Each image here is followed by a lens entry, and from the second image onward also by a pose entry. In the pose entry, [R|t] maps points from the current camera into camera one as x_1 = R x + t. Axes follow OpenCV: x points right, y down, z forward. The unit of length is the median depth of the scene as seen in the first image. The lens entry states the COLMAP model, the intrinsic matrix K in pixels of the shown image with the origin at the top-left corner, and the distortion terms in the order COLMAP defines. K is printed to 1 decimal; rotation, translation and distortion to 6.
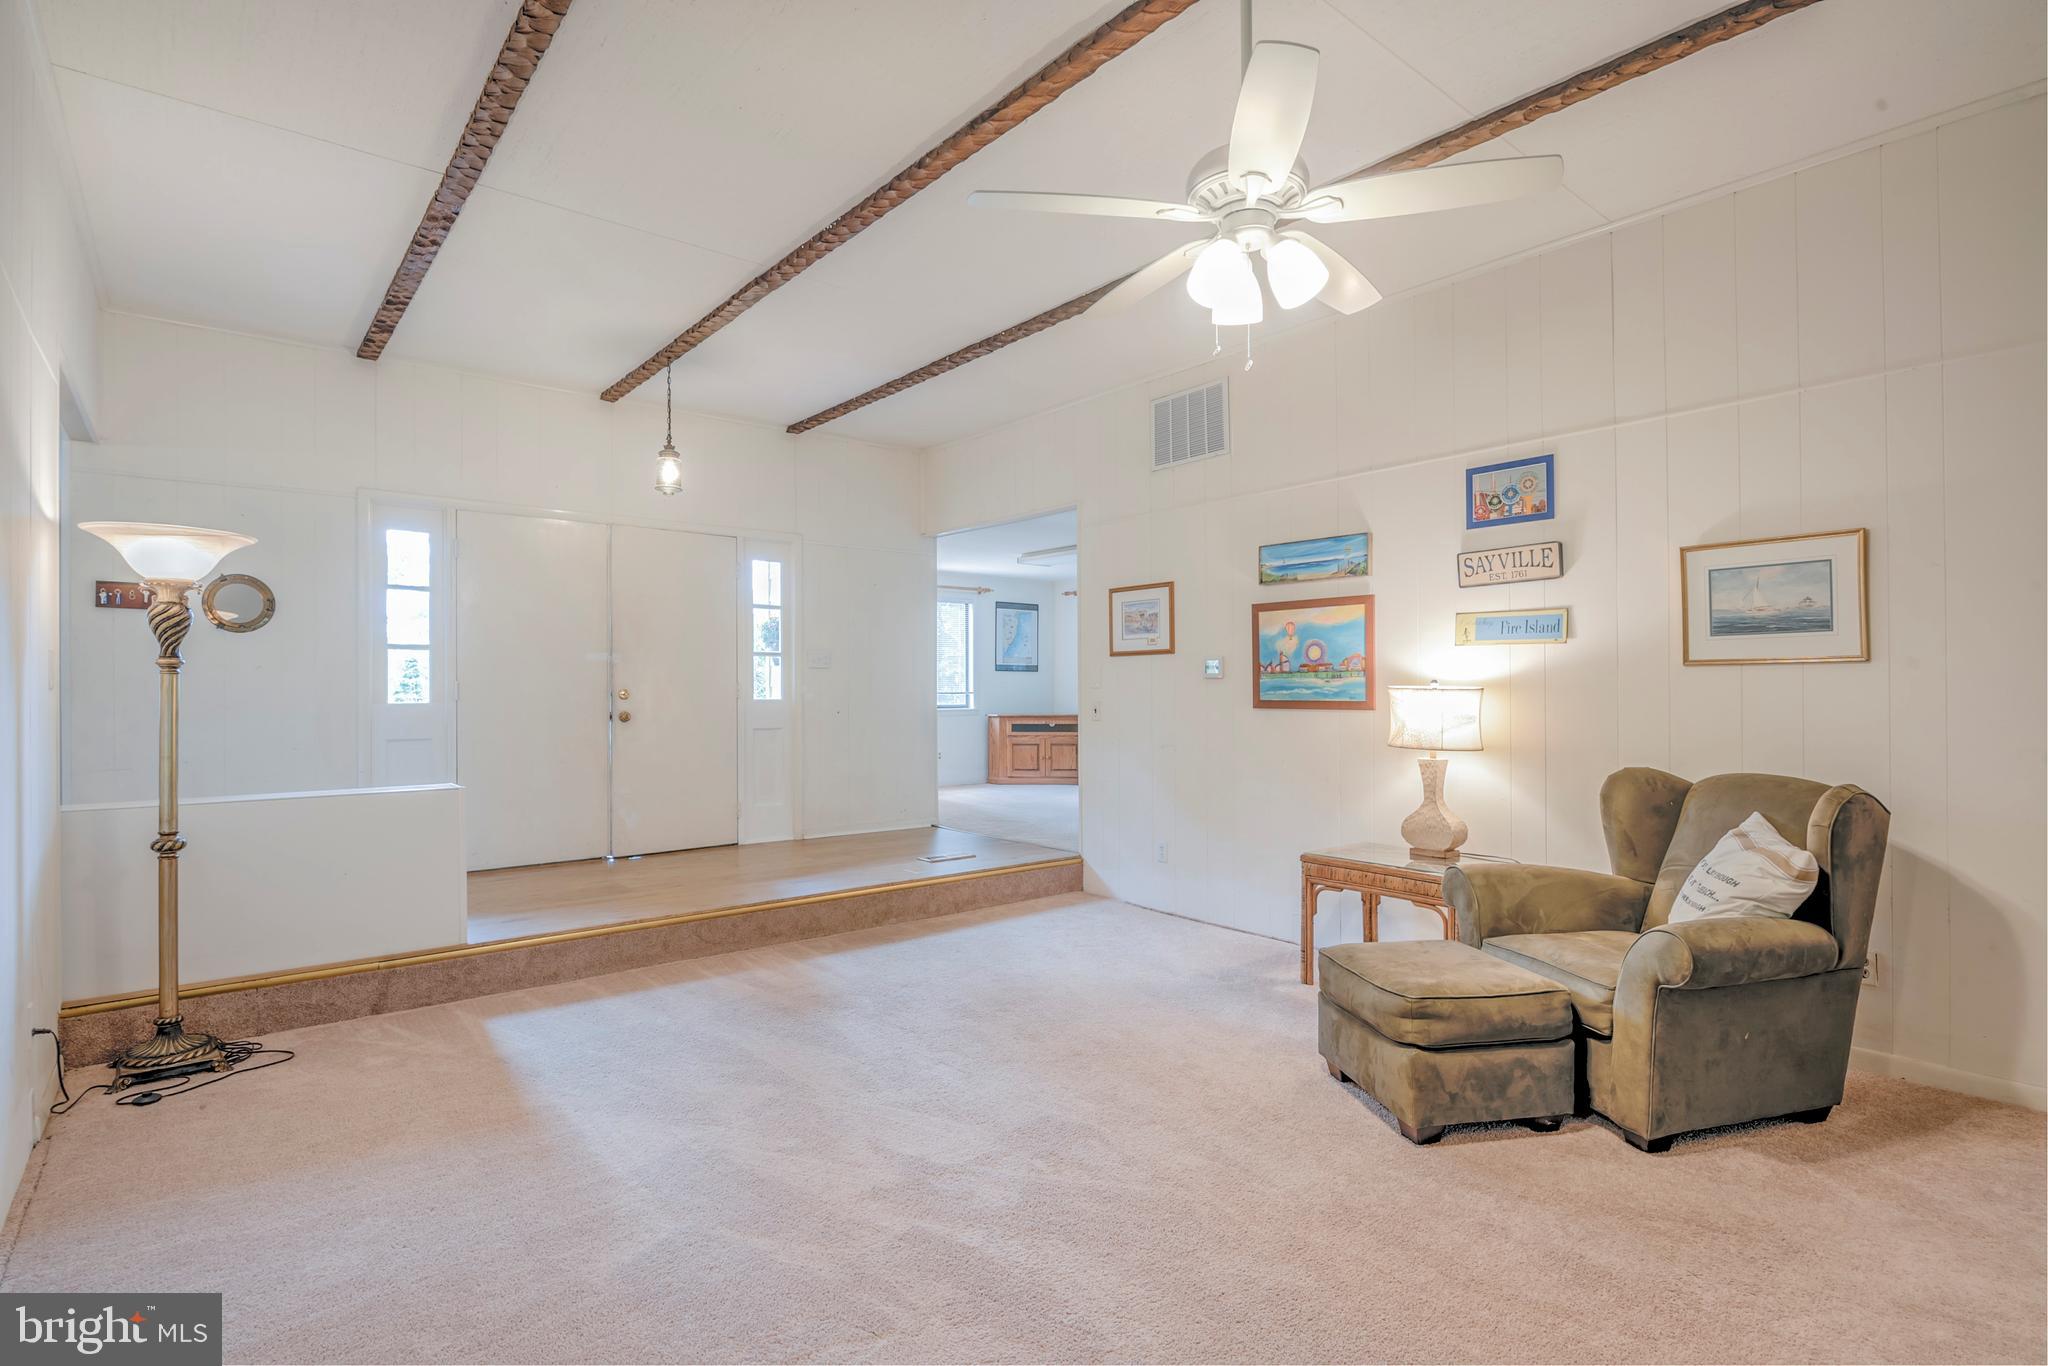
lens RADIAL K [[1026.9, 0, 1017.1], [0, 1026.9, 672.2], [0, 0, 1]] dist [-0.005099, -0.003112]
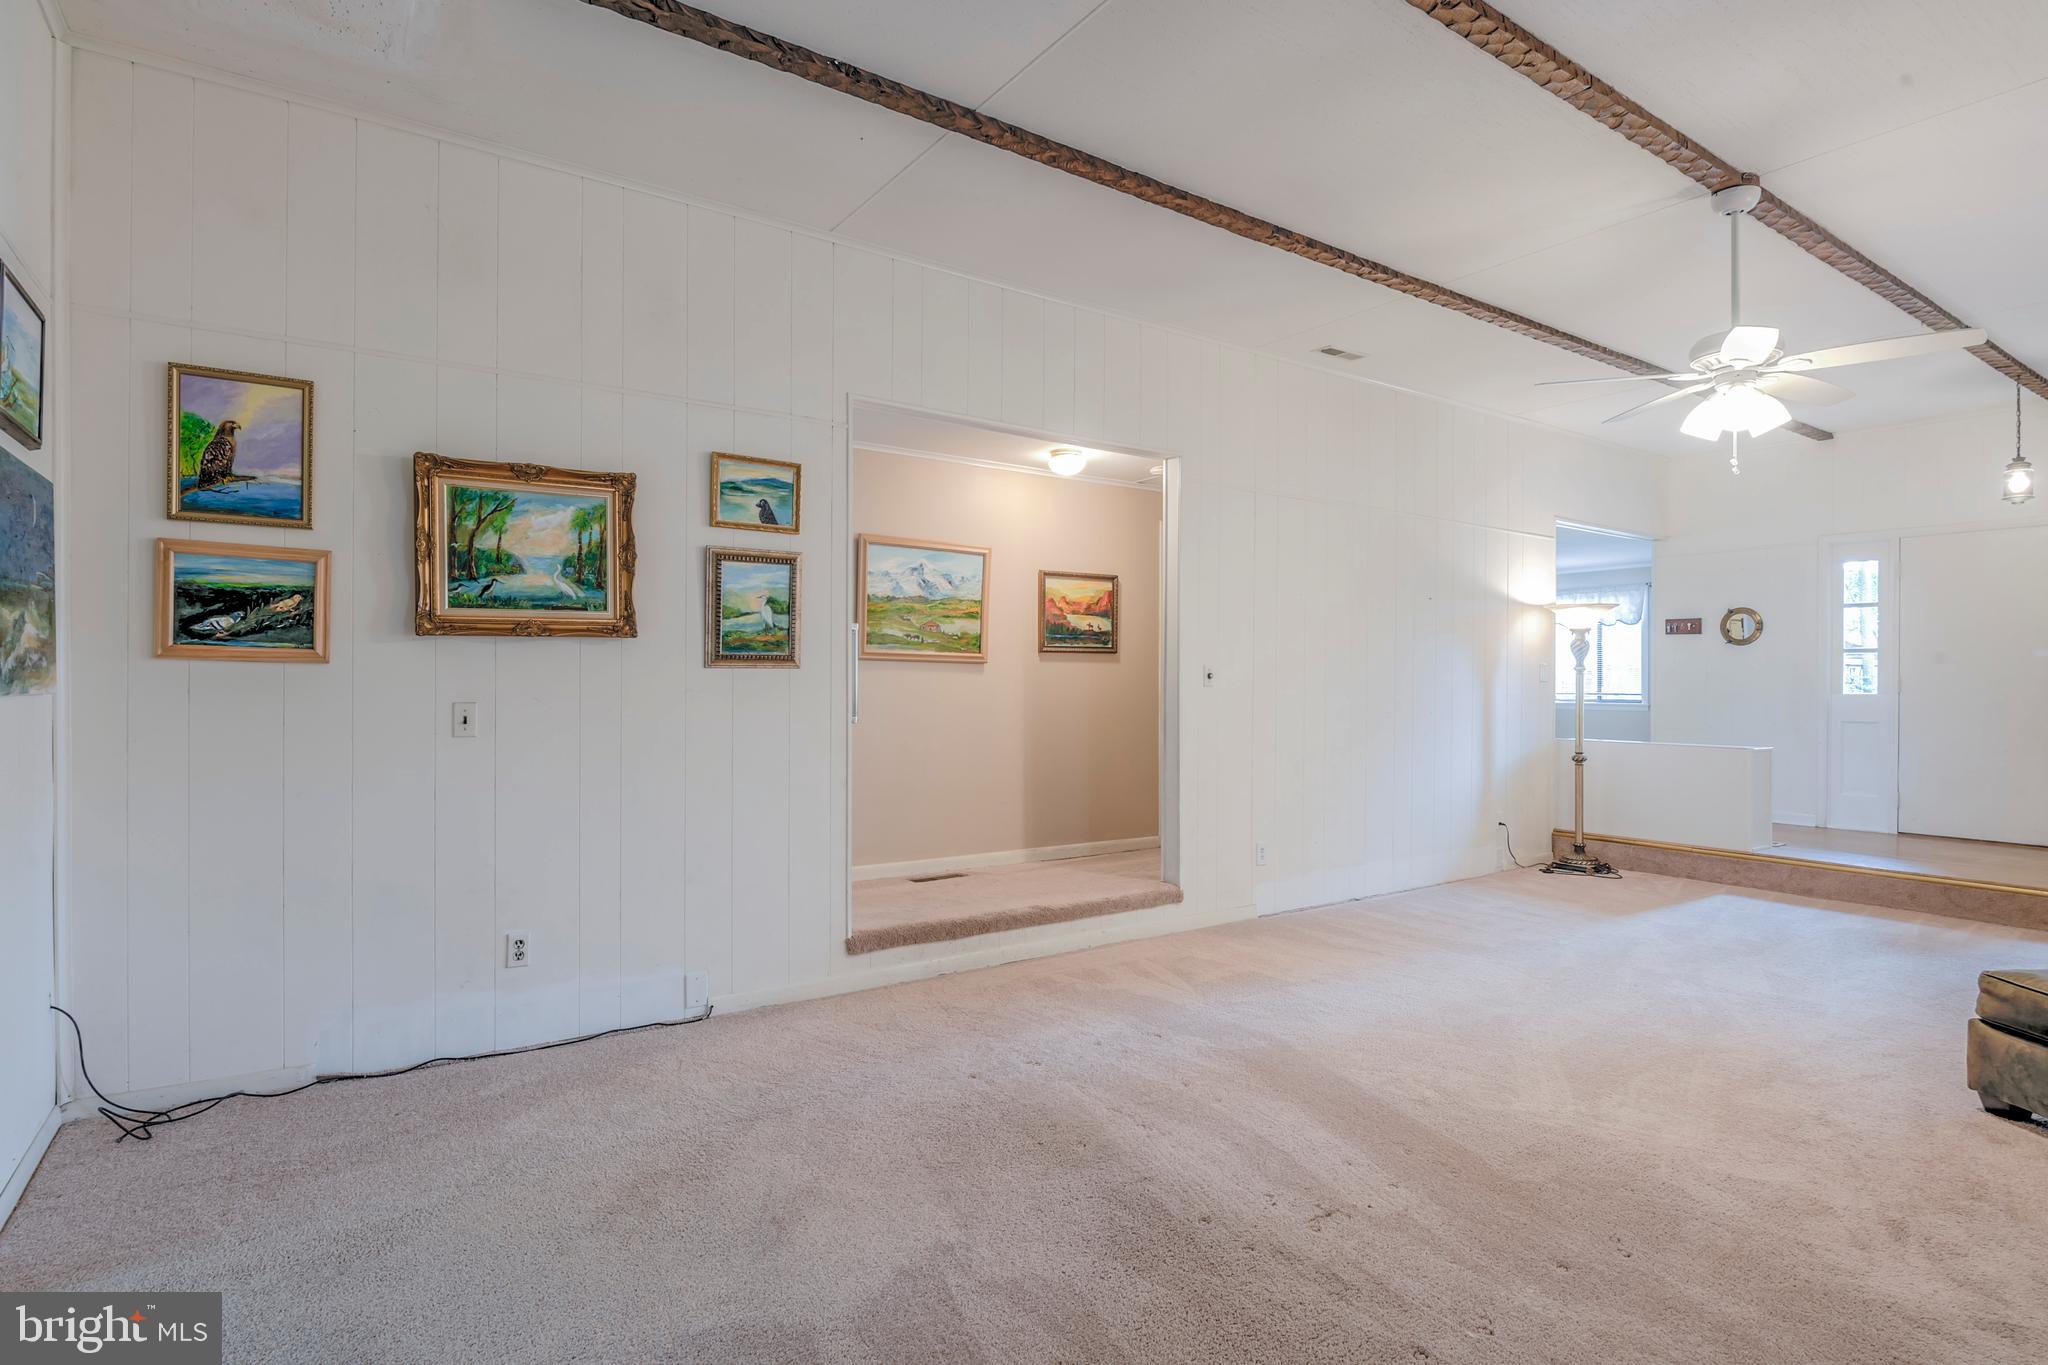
lens RADIAL K [[1026.9, 0, 993.3], [0, 1026.9, 689.9], [0, 0, 1]] dist [-0.005099, -0.003112]
pose [[-0.105941, 0.014231, -0.994271, 0.854350], [0.010440, 0.999858, 0.013198, -0.003292], [0.994318, -0.008982, -0.106074, 0.043304]]
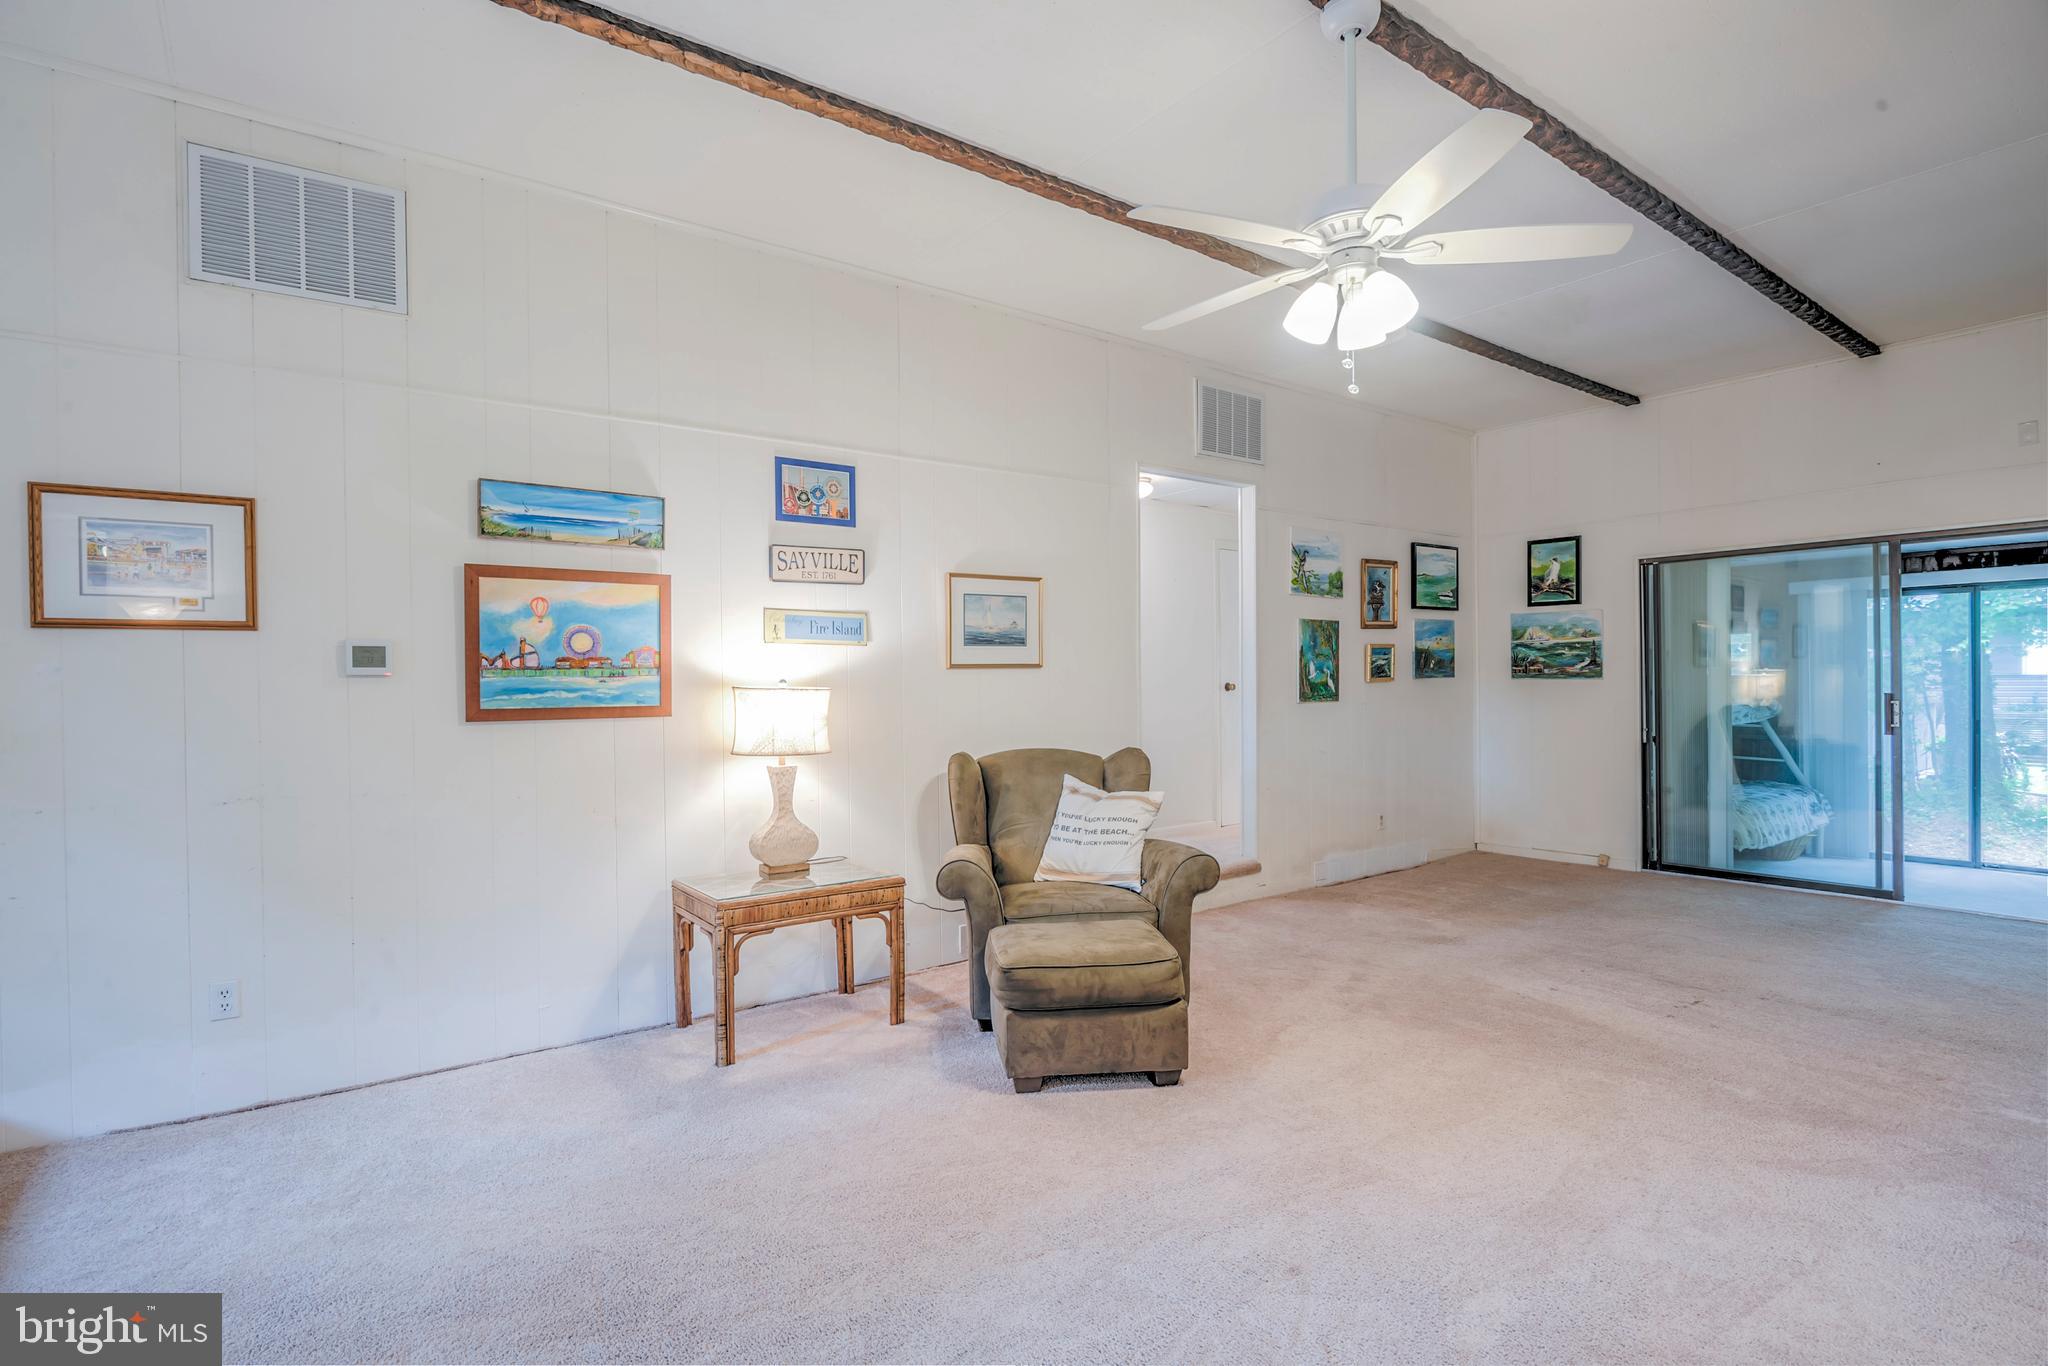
lens RADIAL K [[1026.9, 0, 1058.3], [0, 1026.9, 670.5], [0, 0, 1]] dist [-0.005099, -0.003112]
pose [[0.003500, 0.017209, 0.999846, -0.435778], [-0.003263, 0.999847, -0.017198, 0.012610], [-0.999989, -0.003203, 0.003555, 0.640569]]
